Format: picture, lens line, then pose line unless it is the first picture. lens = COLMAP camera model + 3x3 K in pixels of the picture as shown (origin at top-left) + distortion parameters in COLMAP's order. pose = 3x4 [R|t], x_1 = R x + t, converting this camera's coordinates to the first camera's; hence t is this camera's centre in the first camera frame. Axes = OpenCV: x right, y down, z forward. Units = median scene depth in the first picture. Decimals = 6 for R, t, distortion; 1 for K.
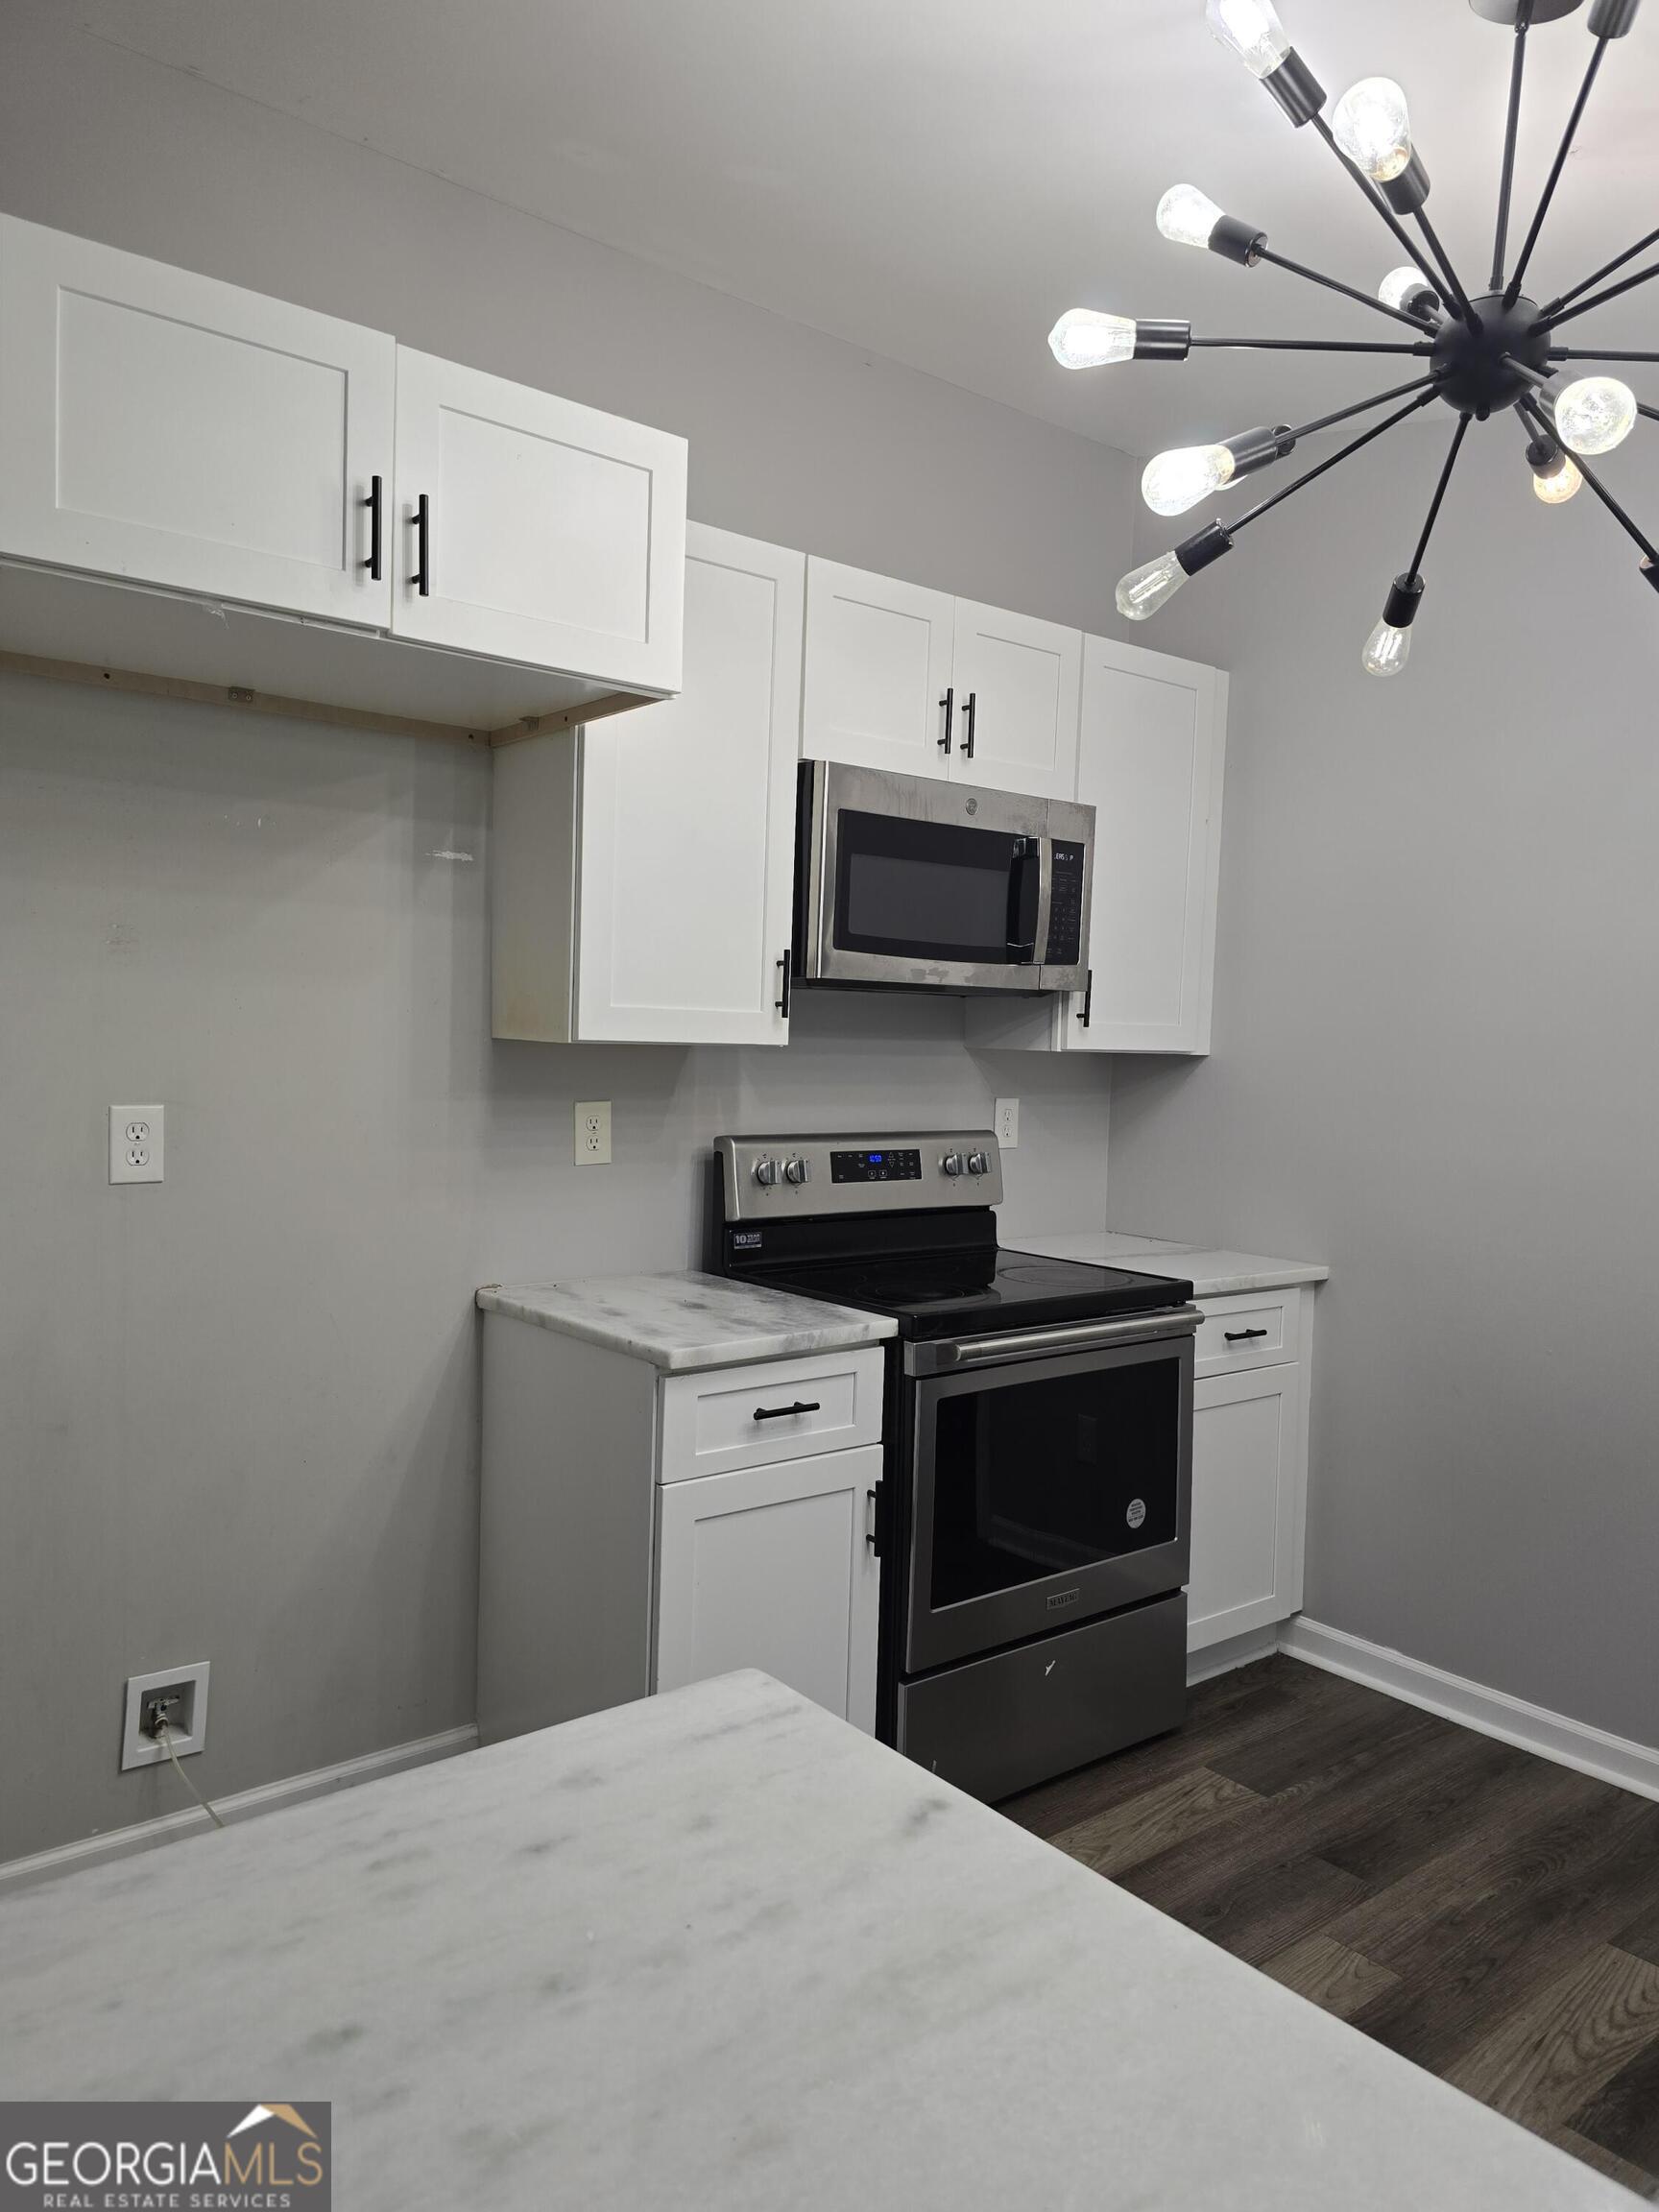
lens RADIAL K [[1496.3, 0, 826.8], [0, 1496.3, 1103.0], [0, 0, 1]] dist [0.062150, -0.056755]
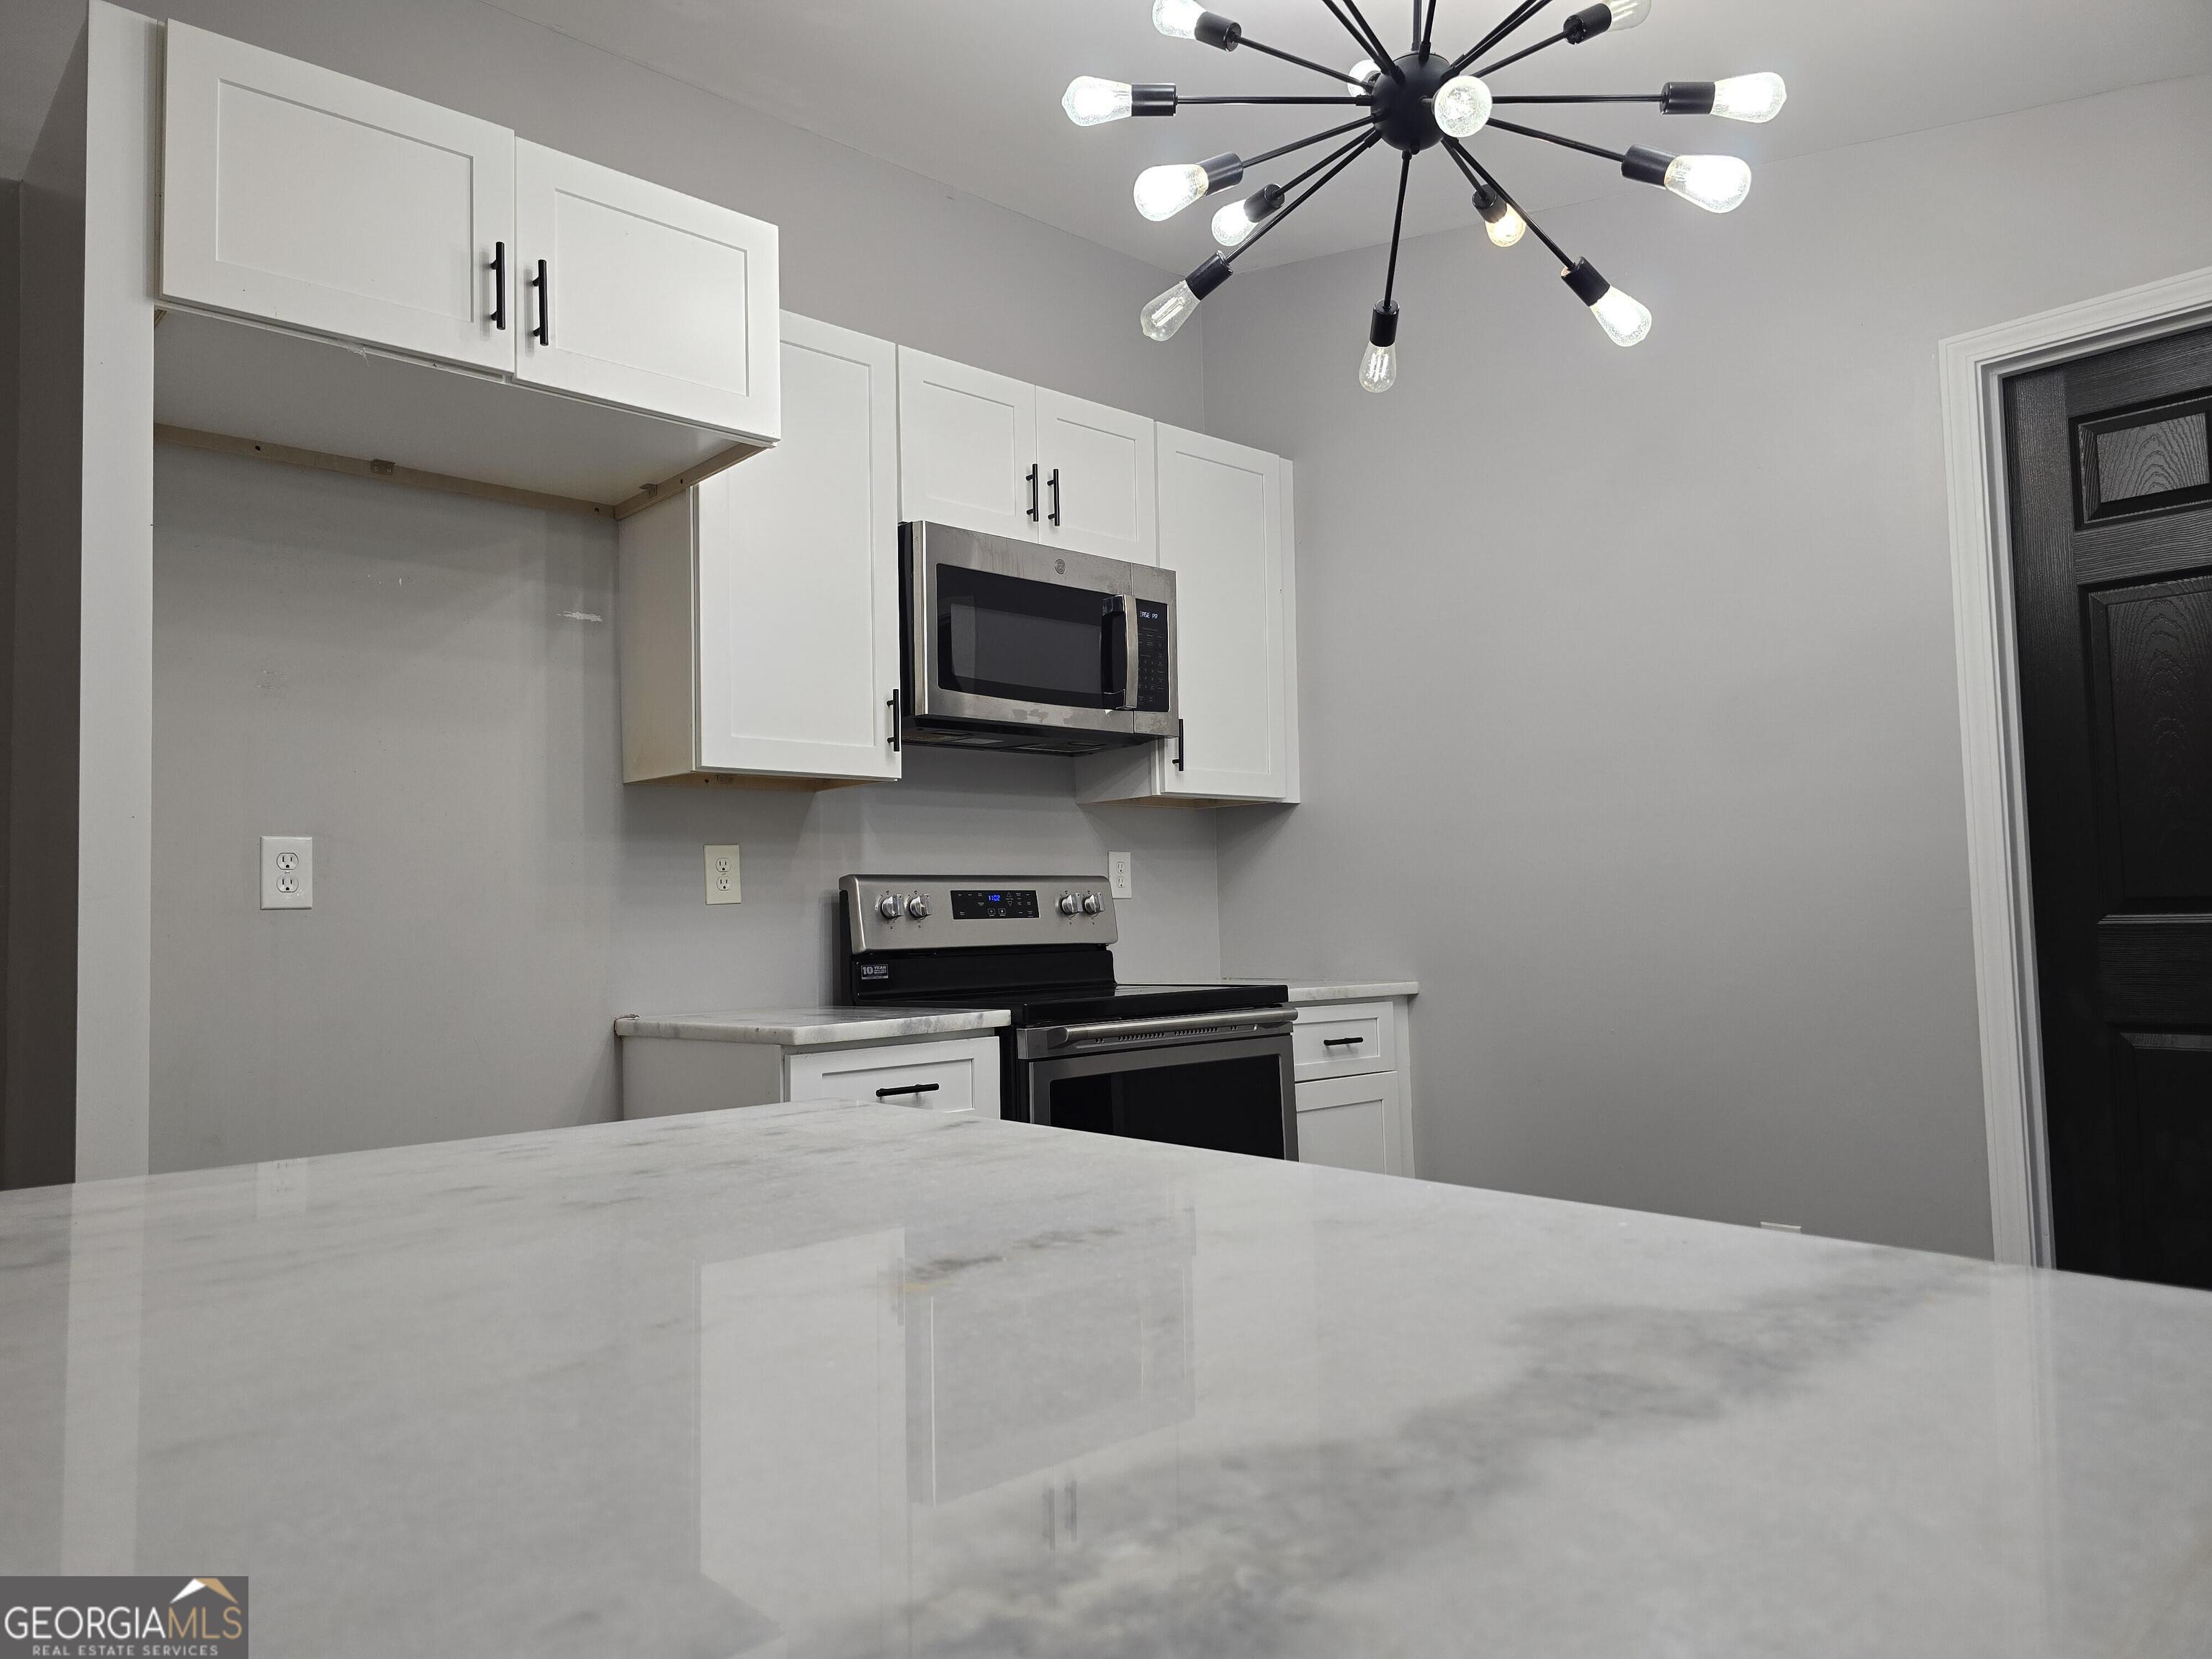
lens RADIAL K [[1496.3, 0, 1071.5], [0, 1496.3, 842.8], [0, 0, 1]] dist [0.062150, -0.056755]
pose [[0.997100, -0.050284, 0.057119, 0.034001], [0.055791, 0.993493, -0.099296, 0.125967], [-0.051755, 0.102194, 0.993417, -0.087127]]
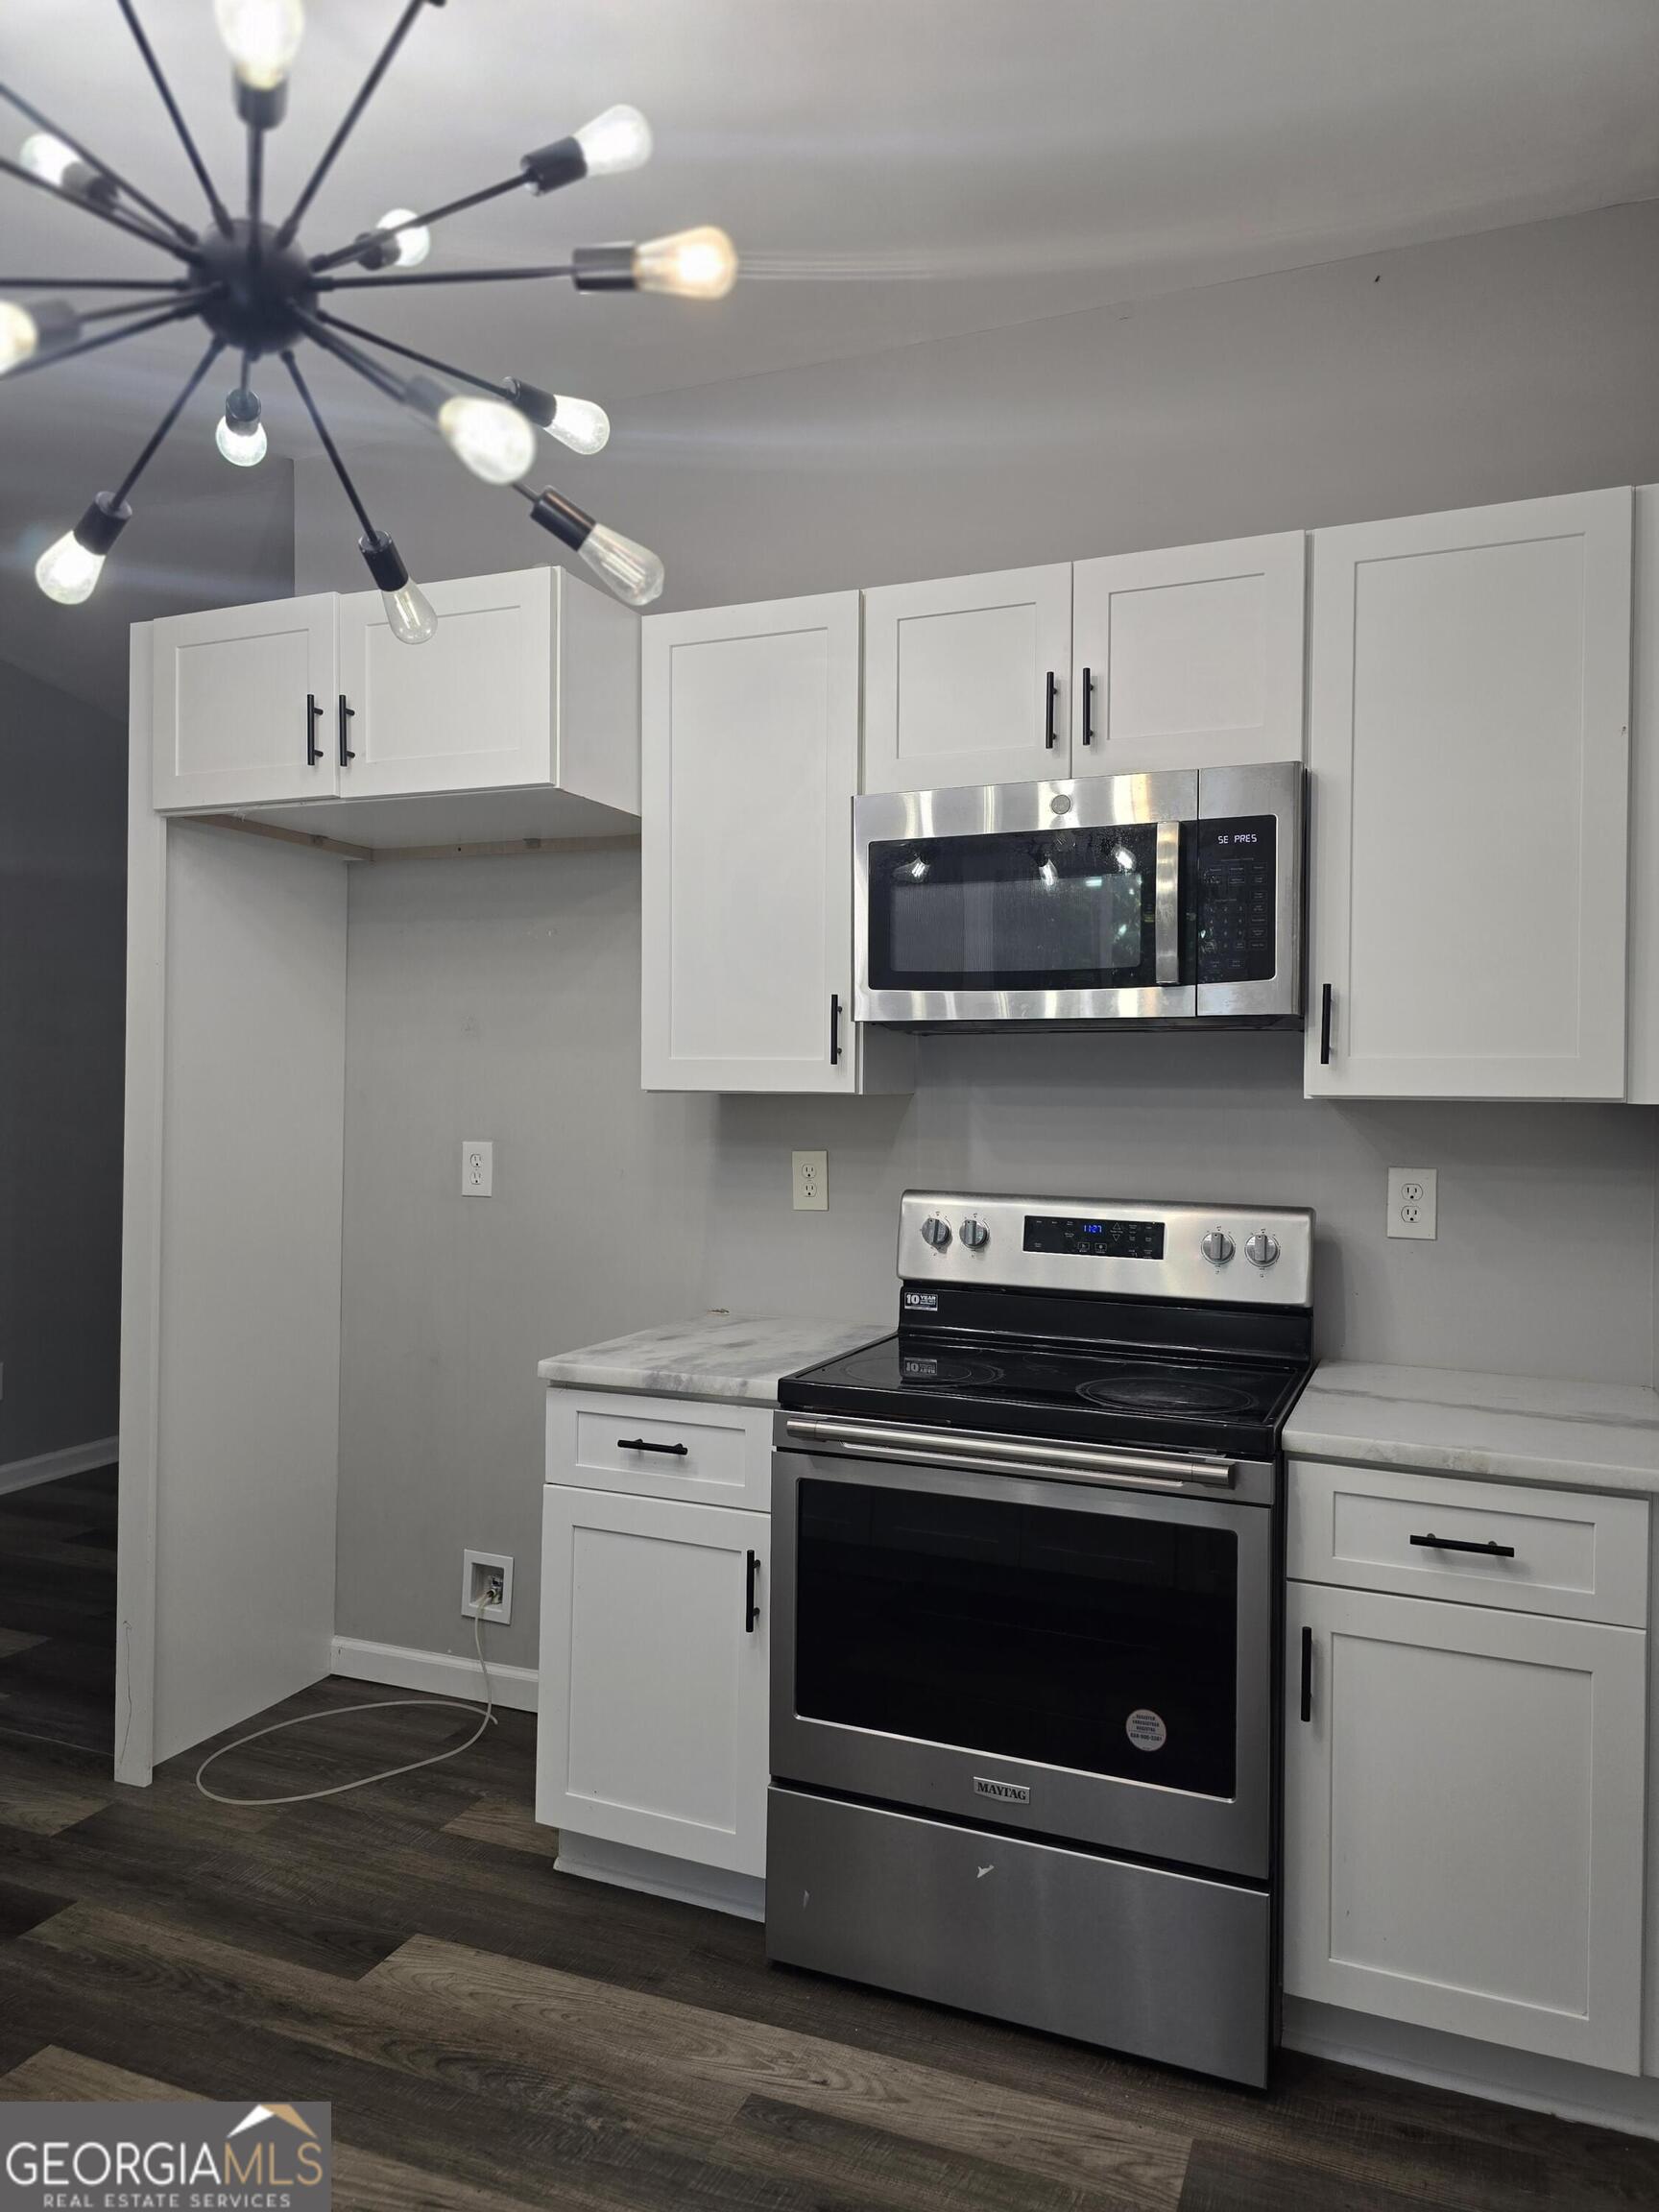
lens RADIAL K [[1496.3, 0, 844.4], [0, 1496.3, 1101.8], [0, 0, 1]] dist [0.062150, -0.056755]
pose [[0.482769, -0.014368, -0.875630, 0.831918], [-0.038549, 0.998548, -0.037639, 0.003313], [0.874899, 0.051926, 0.481514, 0.541135]]
